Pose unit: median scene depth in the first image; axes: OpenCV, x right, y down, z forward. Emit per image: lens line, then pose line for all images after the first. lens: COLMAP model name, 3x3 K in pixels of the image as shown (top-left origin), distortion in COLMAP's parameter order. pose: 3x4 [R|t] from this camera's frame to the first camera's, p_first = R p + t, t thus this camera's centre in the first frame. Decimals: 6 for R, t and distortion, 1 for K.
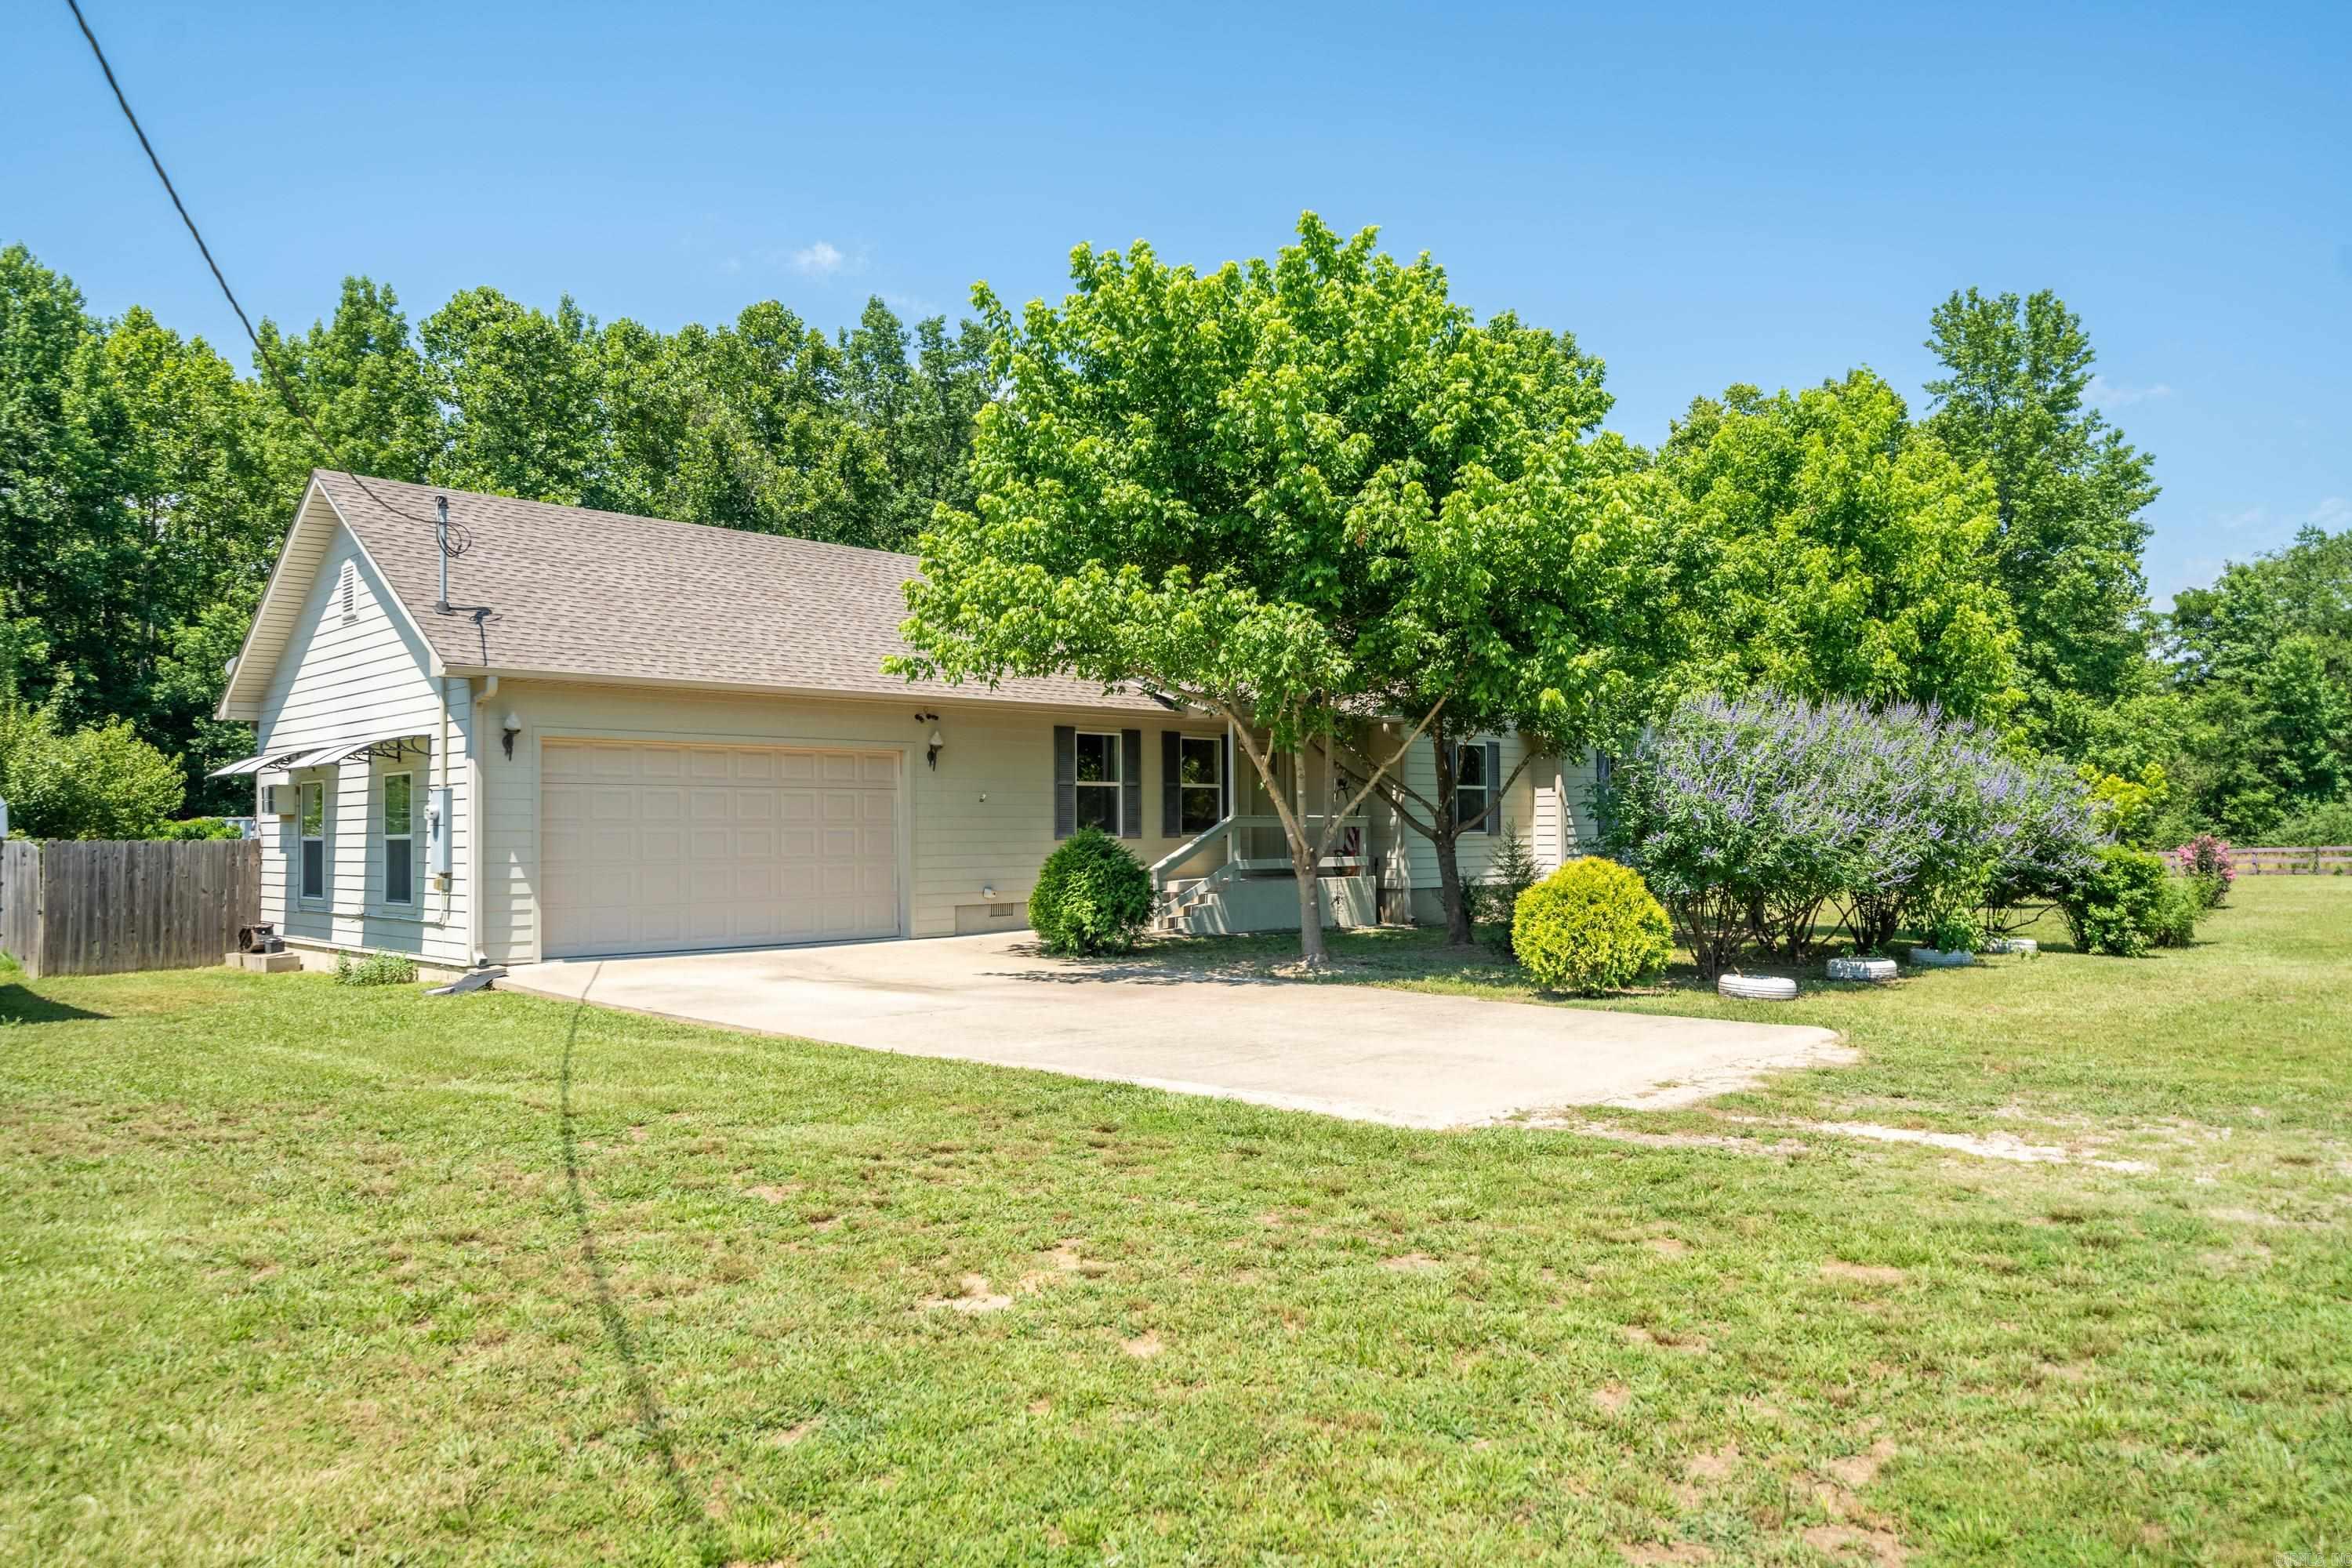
lens RADIAL K [[1563.7, 0, 1168.4], [0, 1563.7, 794.1], [0, 0, 1]] dist [0.001811, 0.003693]
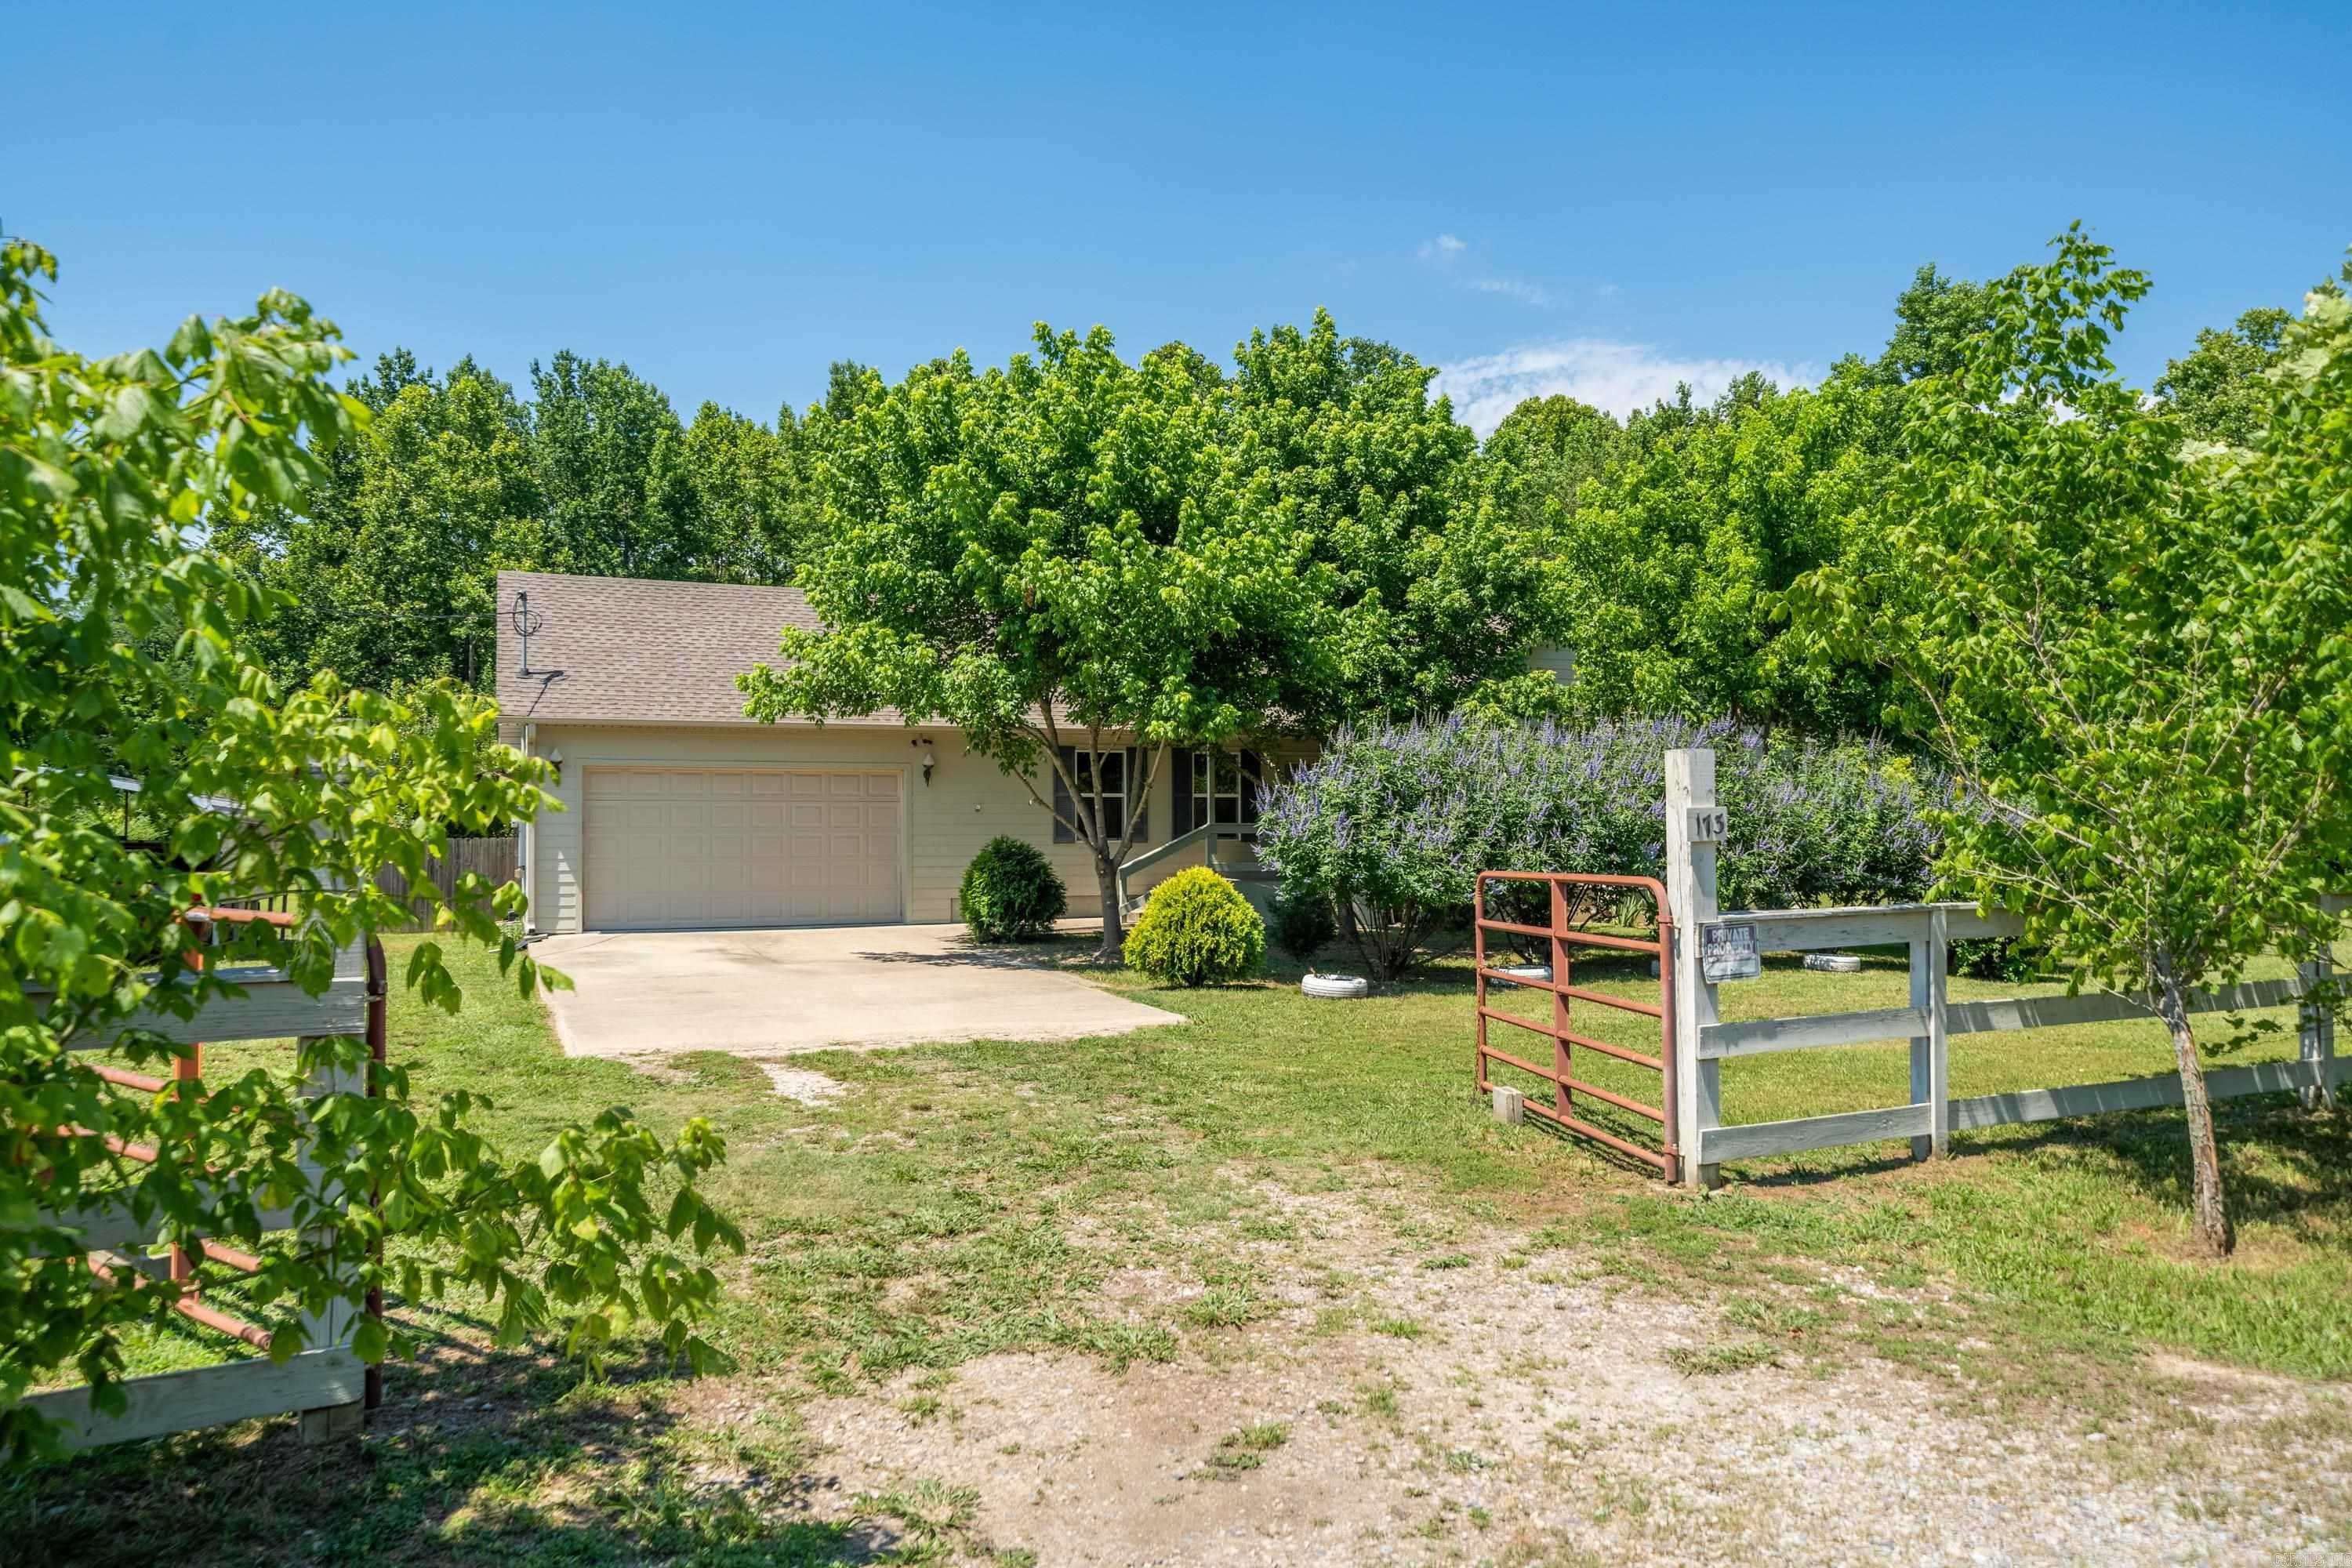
lens RADIAL K [[1563.7, 0, 1168.4], [0, 1563.7, 794.1], [0, 0, 1]] dist [0.001811, 0.003693]
pose [[0.929319, -0.003001, -0.369265, 0.122478], [0.004438, 0.999986, 0.003043, -0.003068], [0.369250, -0.004466, 0.929319, -0.014551]]
